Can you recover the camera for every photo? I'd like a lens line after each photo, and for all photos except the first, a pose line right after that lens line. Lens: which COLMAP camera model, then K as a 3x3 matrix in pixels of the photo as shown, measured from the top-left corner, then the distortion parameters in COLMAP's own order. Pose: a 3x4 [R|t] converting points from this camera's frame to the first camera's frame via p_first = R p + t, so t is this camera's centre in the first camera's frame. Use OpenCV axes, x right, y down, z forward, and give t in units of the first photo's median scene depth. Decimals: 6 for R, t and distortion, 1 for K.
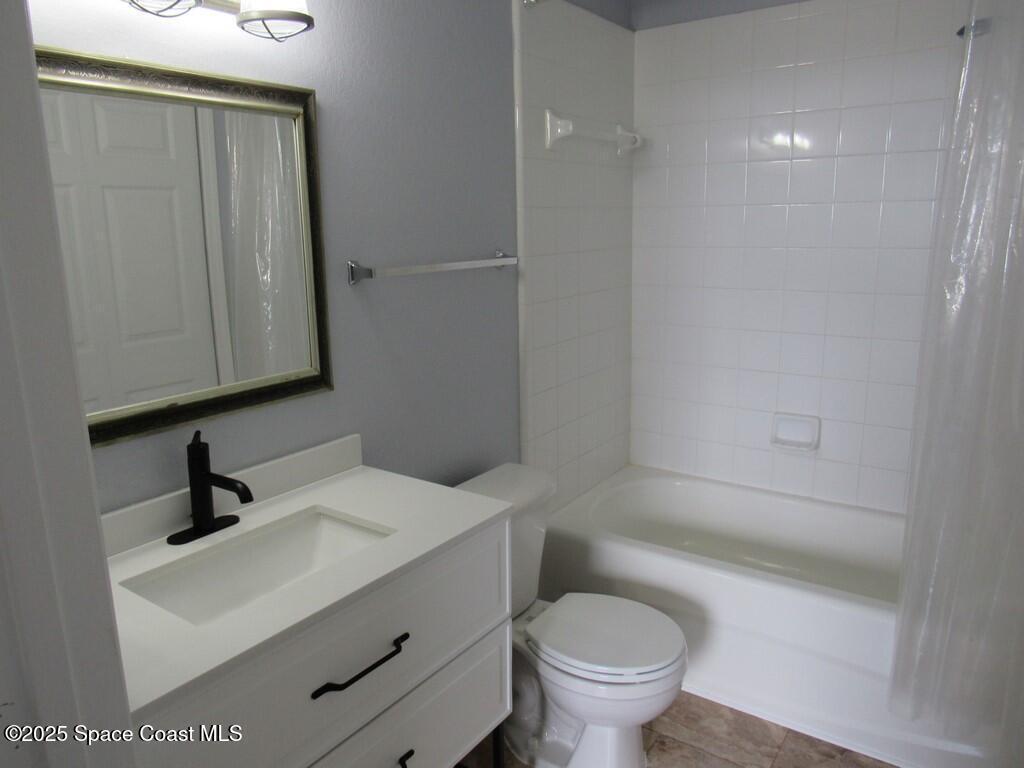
lens RADIAL K [[724.3, 0, 512.0], [0, 724.3, 384.0], [0, 0, 1]] dist [-0.061235, -0.000766]
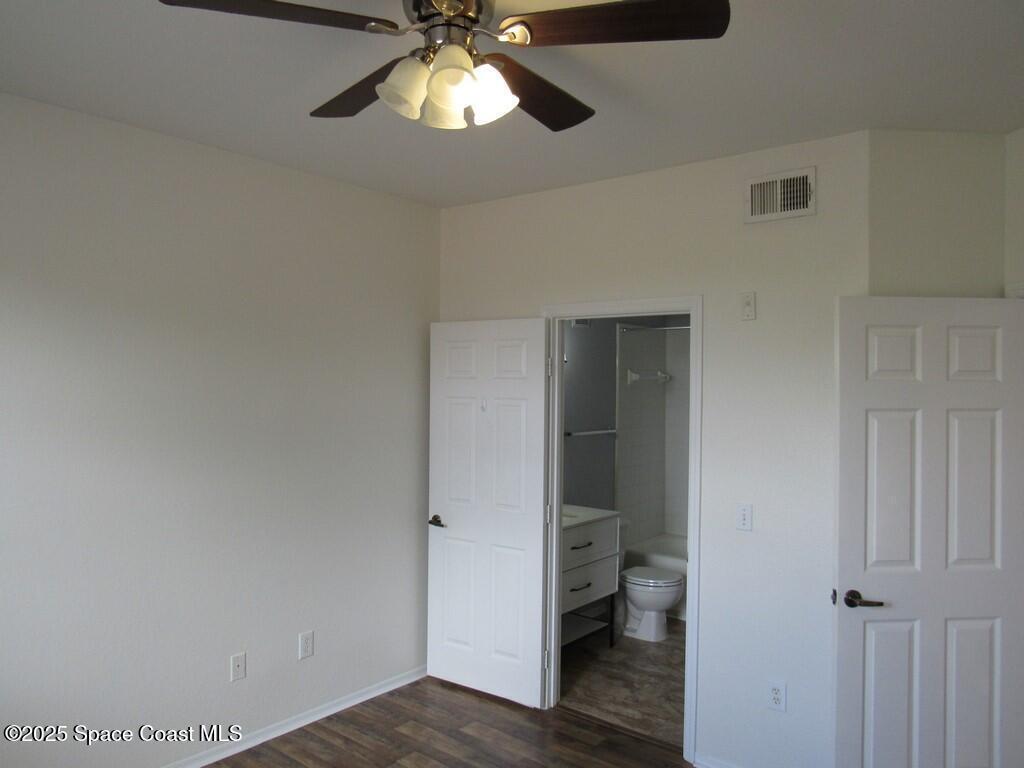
lens RADIAL K [[751.1, 0, 512.0], [0, 751.1, 384.0], [0, 0, 1]] dist [-0.004932, 0.002162]
pose [[0.997657, 0.030151, -0.061413, -0.232688], [-0.042324, 0.977262, -0.207767, 0.264322], [0.053752, 0.209879, 0.976249, -1.857881]]
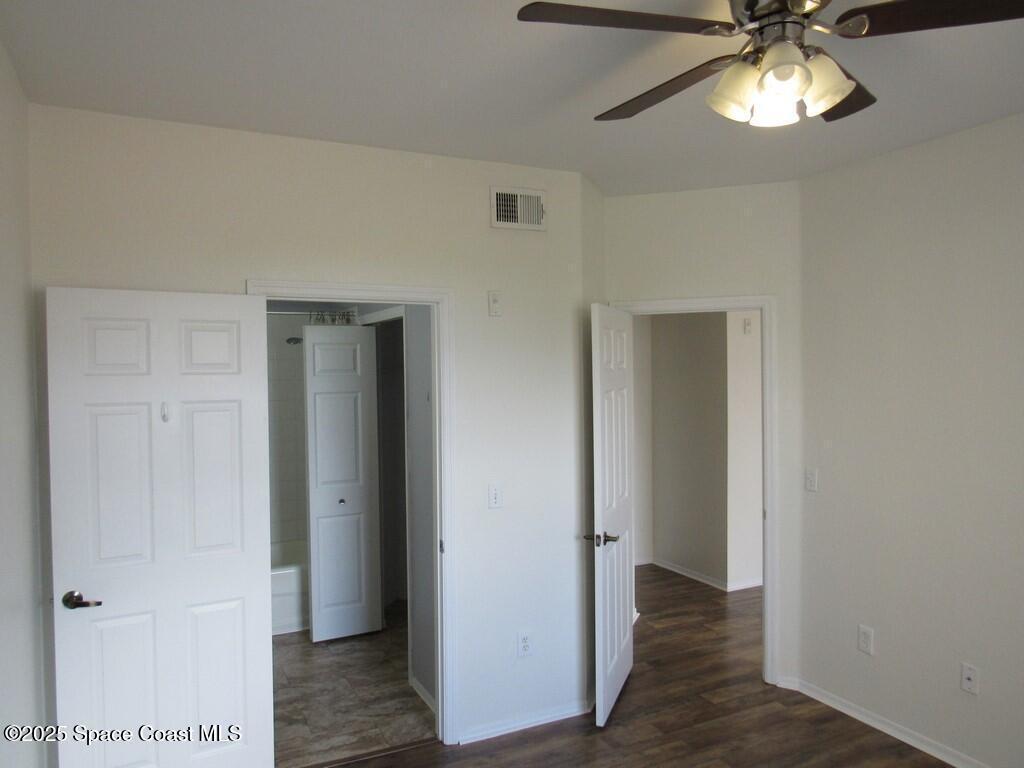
lens RADIAL K [[751.1, 0, 512.0], [0, 751.1, 384.0], [0, 0, 1]] dist [-0.004932, 0.002162]
pose [[0.459806, -0.005353, 0.888003, -1.455539], [0.179739, 0.979845, -0.087161, 0.077406], [-0.869639, 0.199686, 0.451501, -1.031495]]
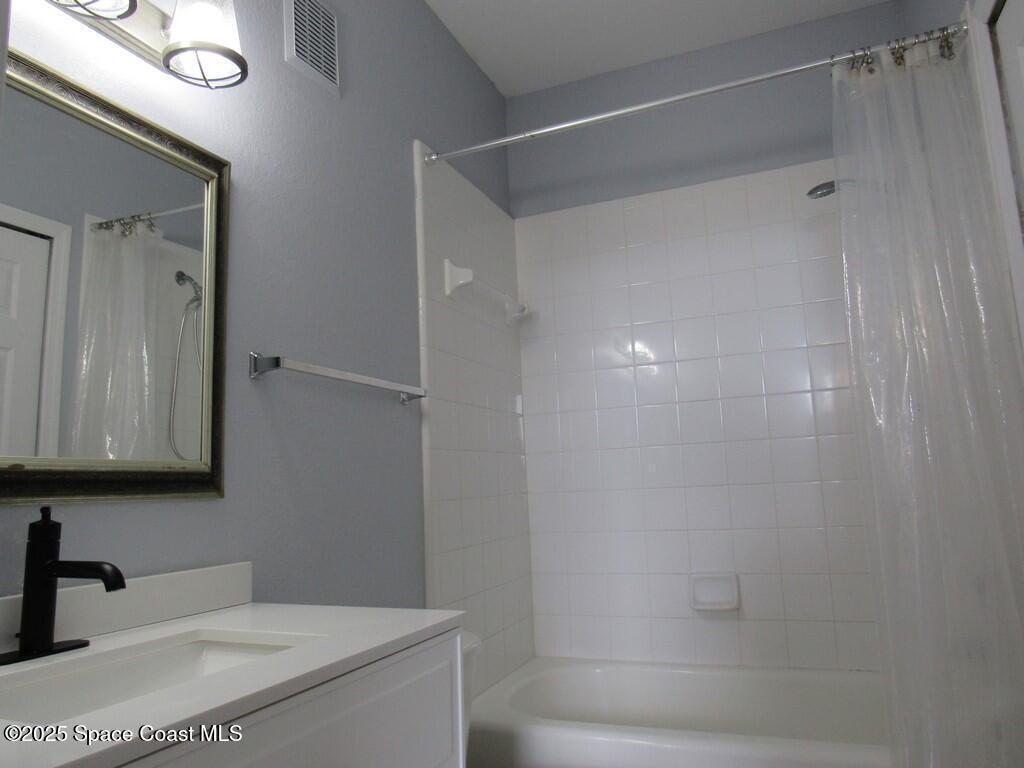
lens RADIAL K [[723.4, 0, 512.0], [0, 723.4, 384.0], [0, 0, 1]] dist [0.000241, -0.062257]
pose [[0.975468, 0.008488, 0.219976, -0.102778], [0.070816, 0.934042, -0.350072, 0.178720], [-0.208438, 0.357062, 0.910527, 0.142555]]
